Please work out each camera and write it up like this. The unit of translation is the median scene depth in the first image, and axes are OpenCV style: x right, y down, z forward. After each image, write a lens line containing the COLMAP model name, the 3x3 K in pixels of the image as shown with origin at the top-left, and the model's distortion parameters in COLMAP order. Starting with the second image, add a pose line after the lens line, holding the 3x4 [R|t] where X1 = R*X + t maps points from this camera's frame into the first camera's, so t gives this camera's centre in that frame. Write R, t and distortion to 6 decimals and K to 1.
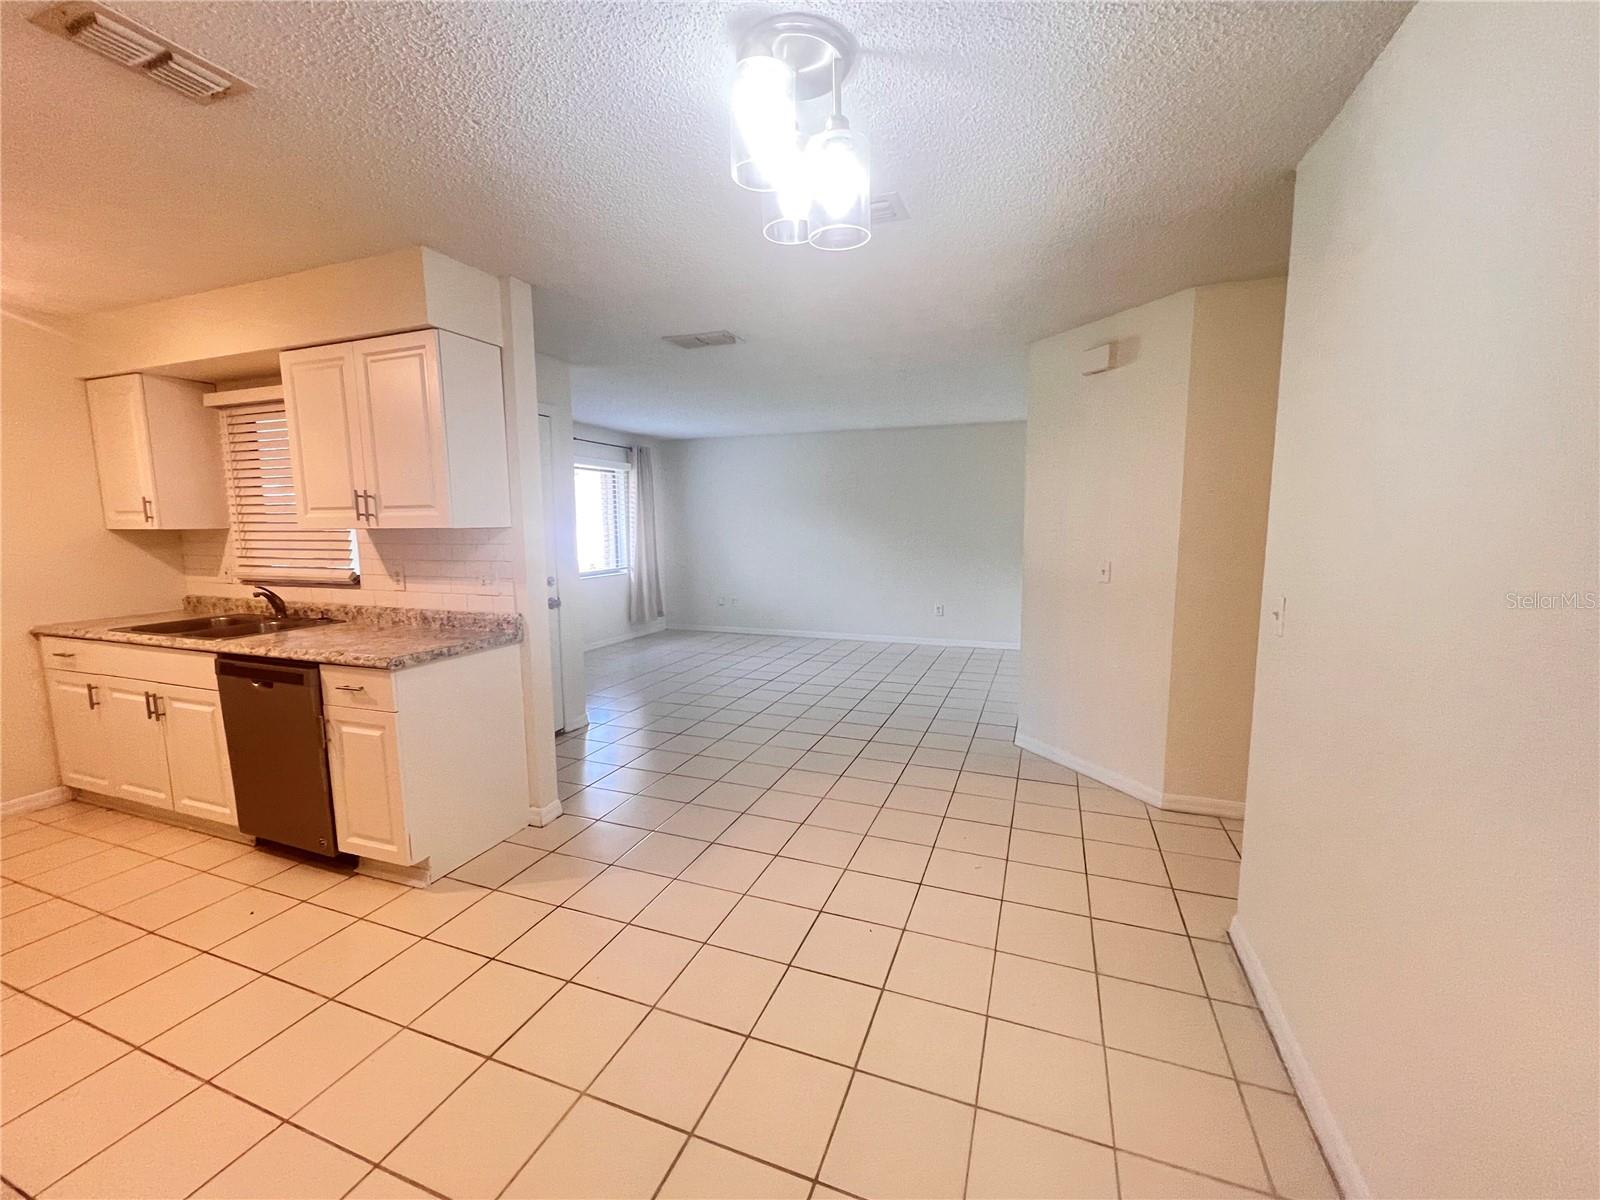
lens RADIAL K [[641.9, 0, 810.7], [0, 641.9, 600.9], [0, 0, 1]] dist [-0.000758, 0.002188]
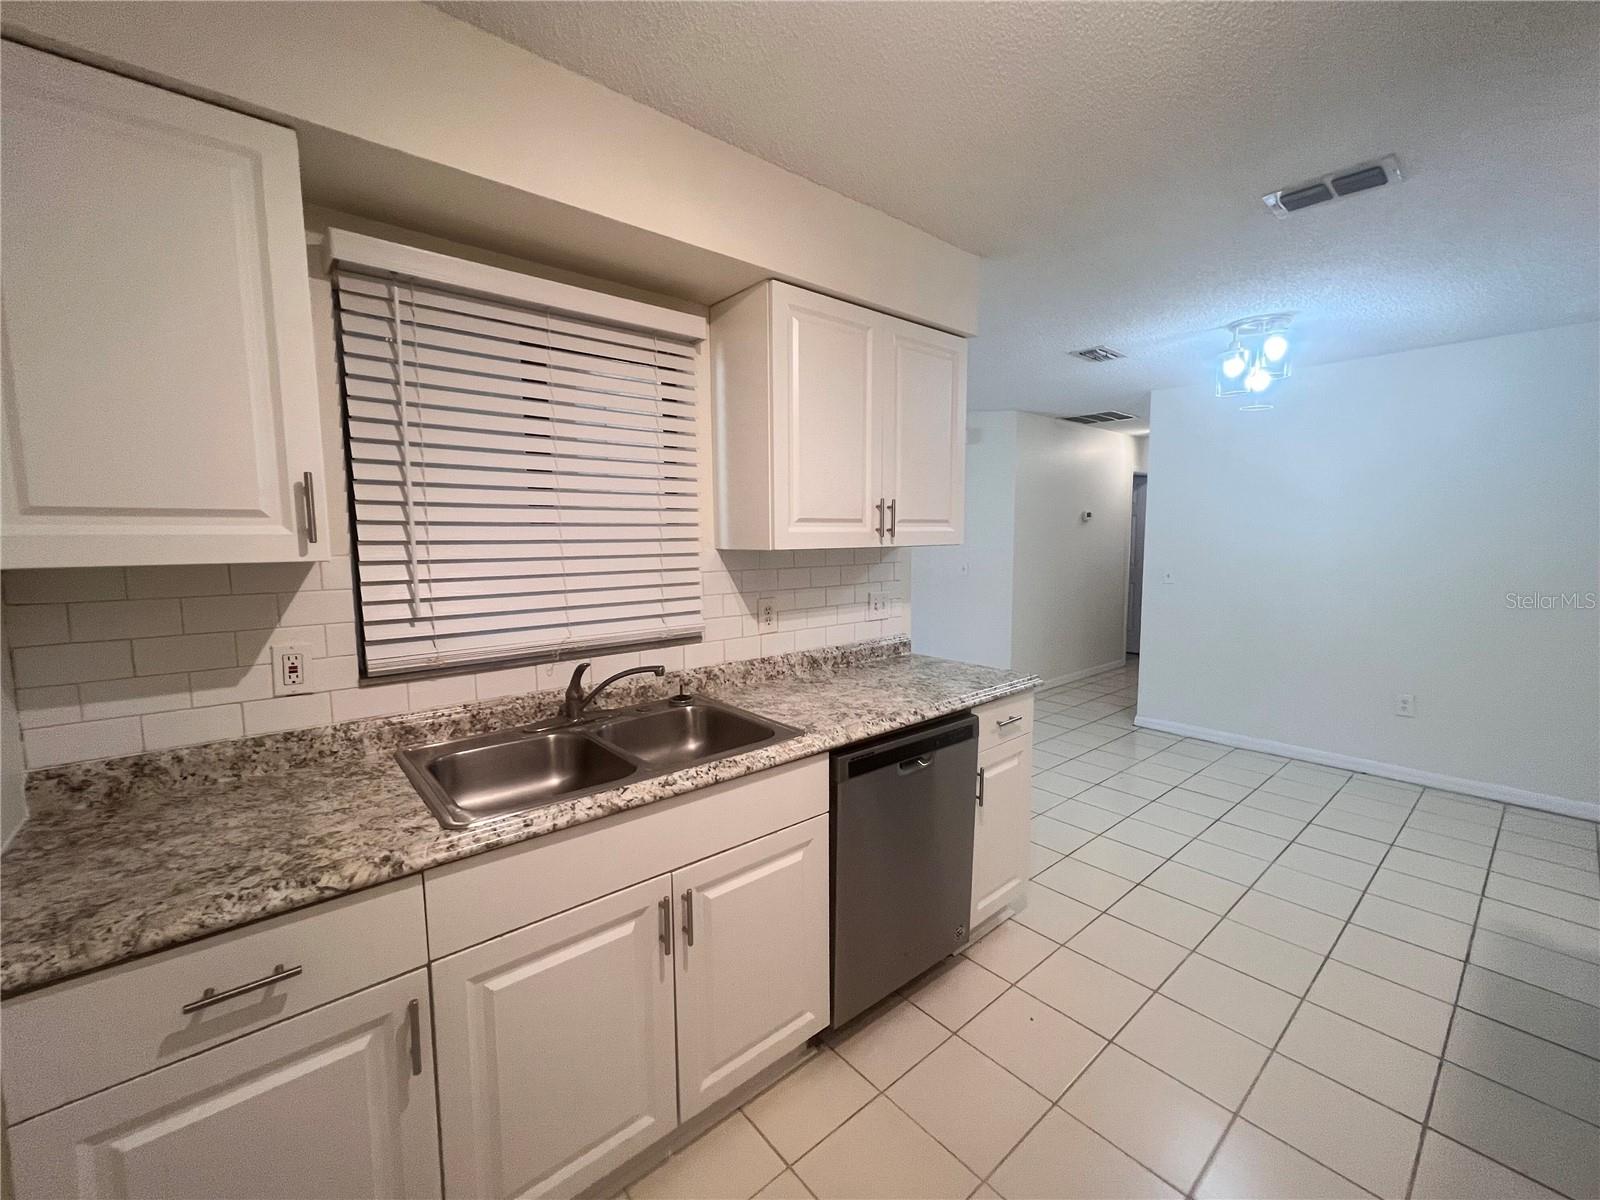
lens RADIAL K [[641.9, 0, 807.2], [0, 641.9, 597.9], [0, 0, 1]] dist [-0.000758, 0.002188]
pose [[0.496614, -0.084348, 0.863863, -1.095177], [0.108670, 0.993478, 0.034532, -0.066833], [-0.861142, 0.076727, 0.502542, 0.523228]]
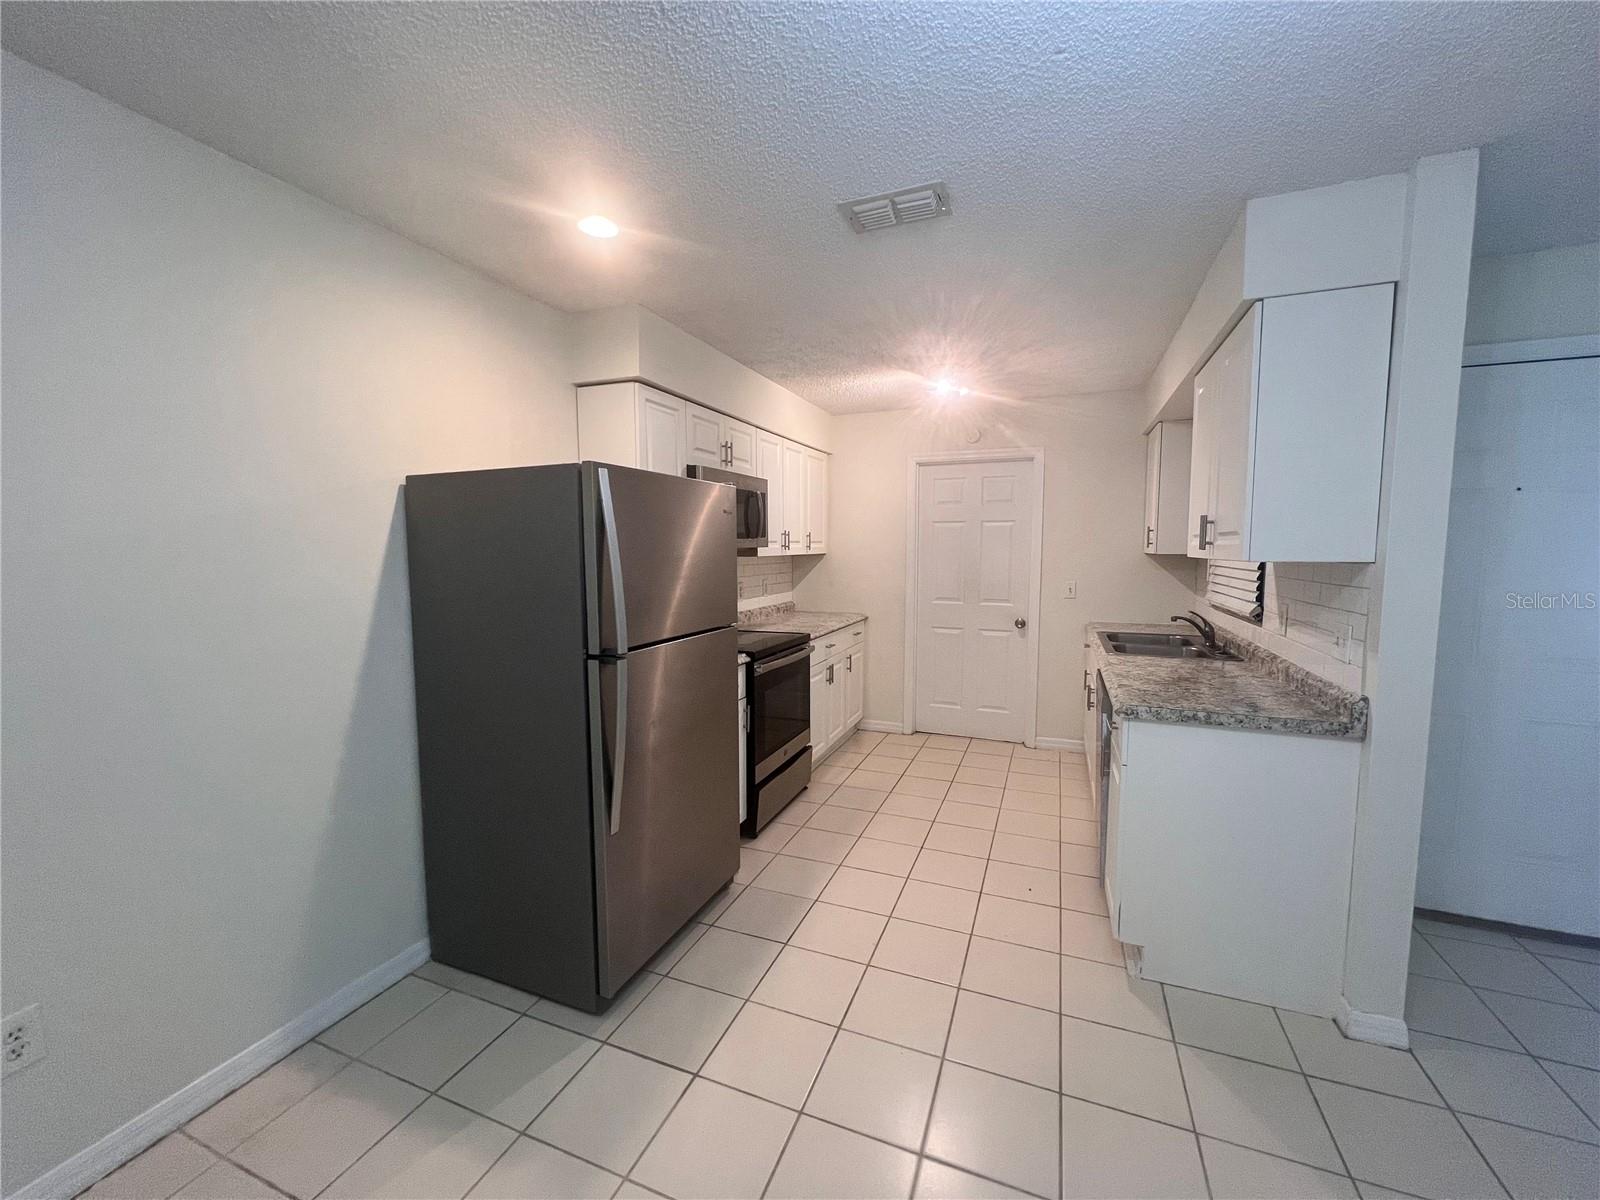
lens RADIAL K [[637.0, 0, 802.4], [0, 637.0, 600.4], [0, 0, 1]] dist [0.000144, 0.000818]
pose [[-0.020175, 0.093161, -0.995447, 0.147743], [-0.123514, 0.987790, 0.094948, -0.053986], [0.992138, 0.124867, -0.008422, 0.357160]]
